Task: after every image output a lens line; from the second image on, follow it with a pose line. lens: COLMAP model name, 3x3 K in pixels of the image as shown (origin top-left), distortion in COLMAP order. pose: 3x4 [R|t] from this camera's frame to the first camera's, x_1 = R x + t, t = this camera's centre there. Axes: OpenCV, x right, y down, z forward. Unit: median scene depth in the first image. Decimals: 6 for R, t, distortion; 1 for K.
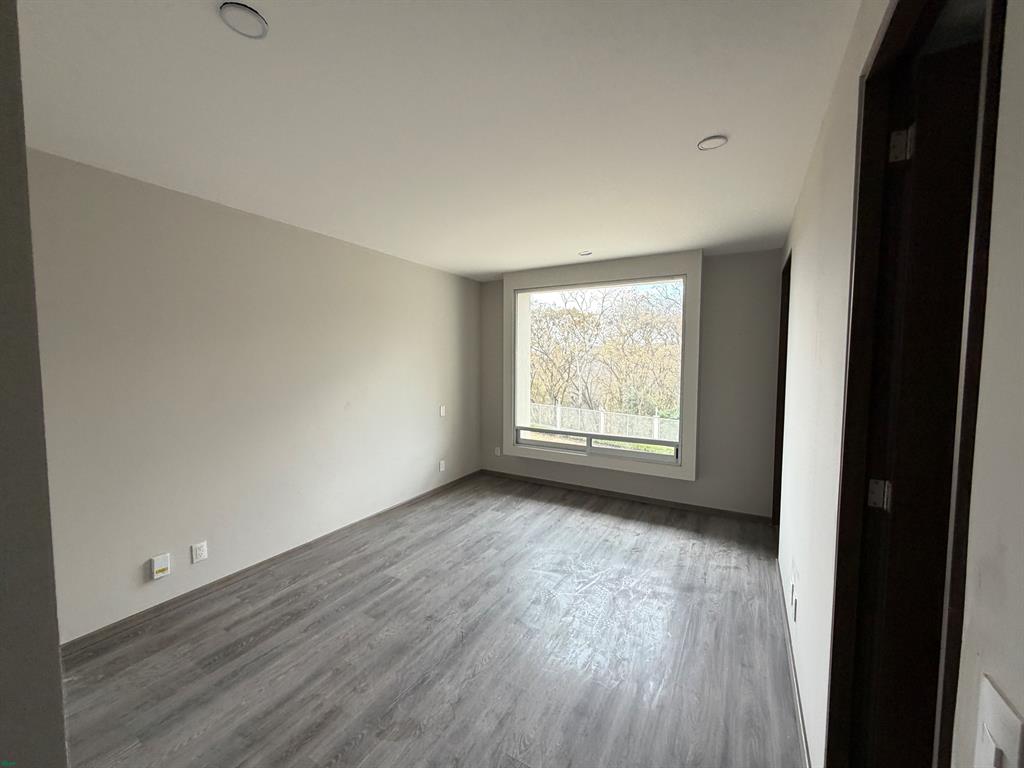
lens RADIAL K [[407.4, 0, 508.8], [0, 407.4, 383.7], [0, 0, 1]] dist [0.000514, -0.000094]
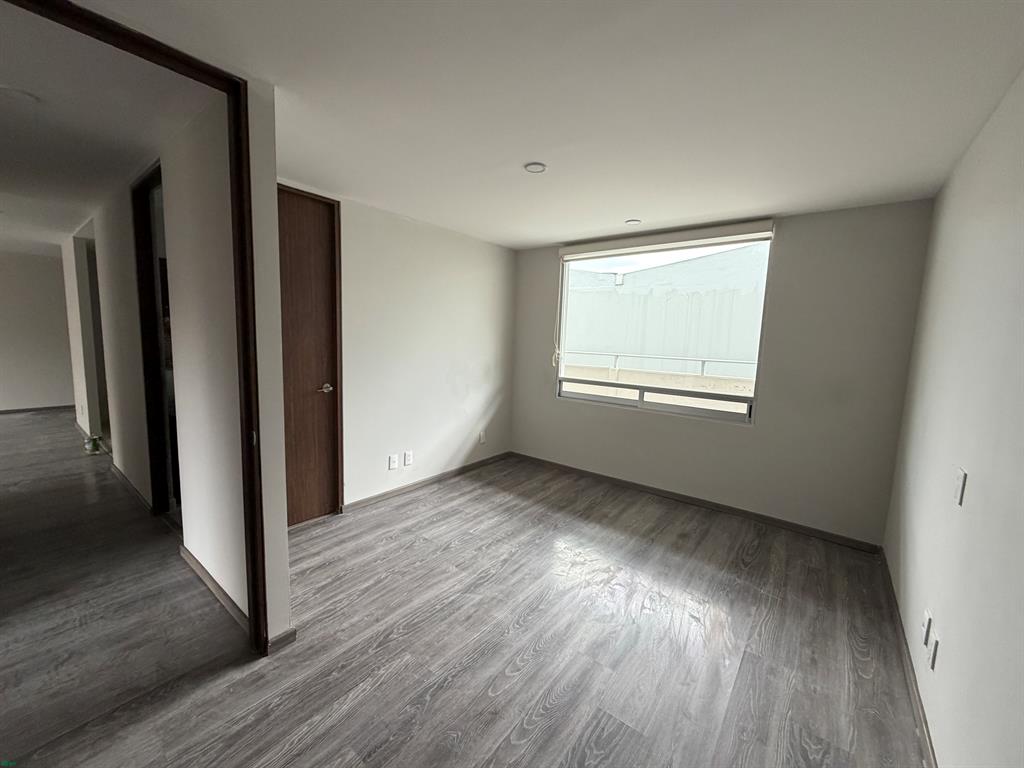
lens RADIAL K [[407.4, 0, 508.8], [0, 407.4, 383.7], [0, 0, 1]] dist [0.000514, -0.000094]
pose [[-0.989675, -0.052952, 0.133190, -0.015126], [-0.028764, 0.983725, 0.177363, -0.049529], [-0.140414, 0.171700, -0.975091, 1.587912]]
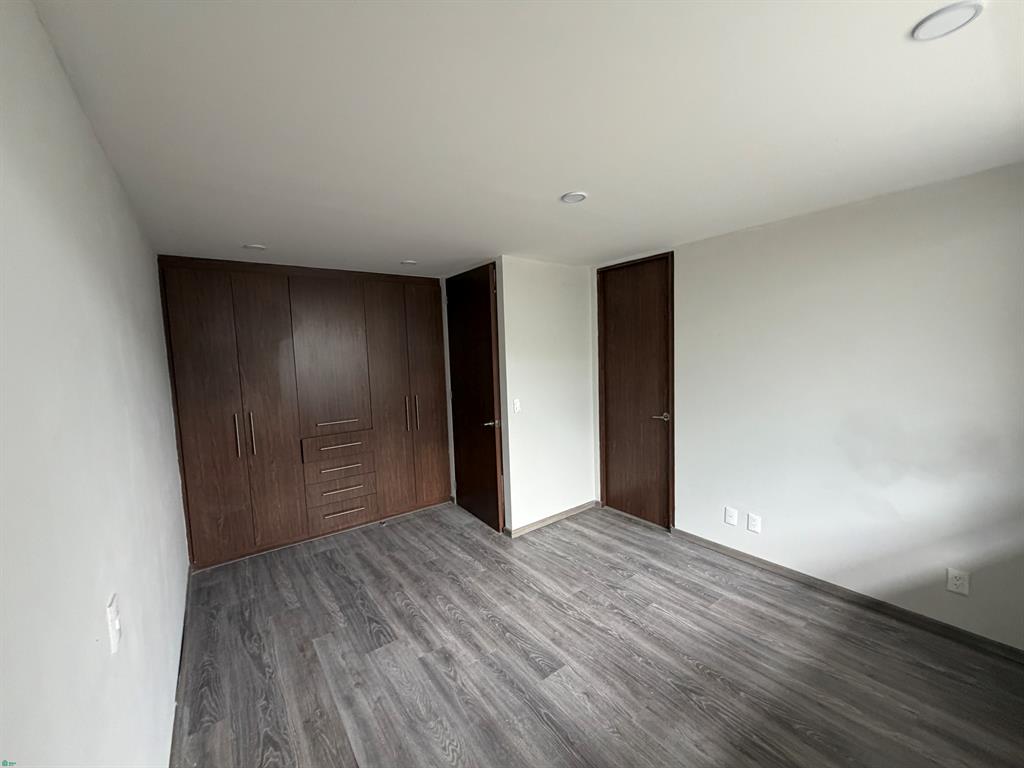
lens RADIAL K [[407.4, 0, 508.8], [0, 407.4, 383.7], [0, 0, 1]] dist [0.000514, -0.000094]
pose [[0.393701, -0.090014, 0.914821, -0.724894], [0.093213, 0.993974, 0.057688, -0.045560], [-0.914500, 0.062561, 0.399719, 0.498450]]
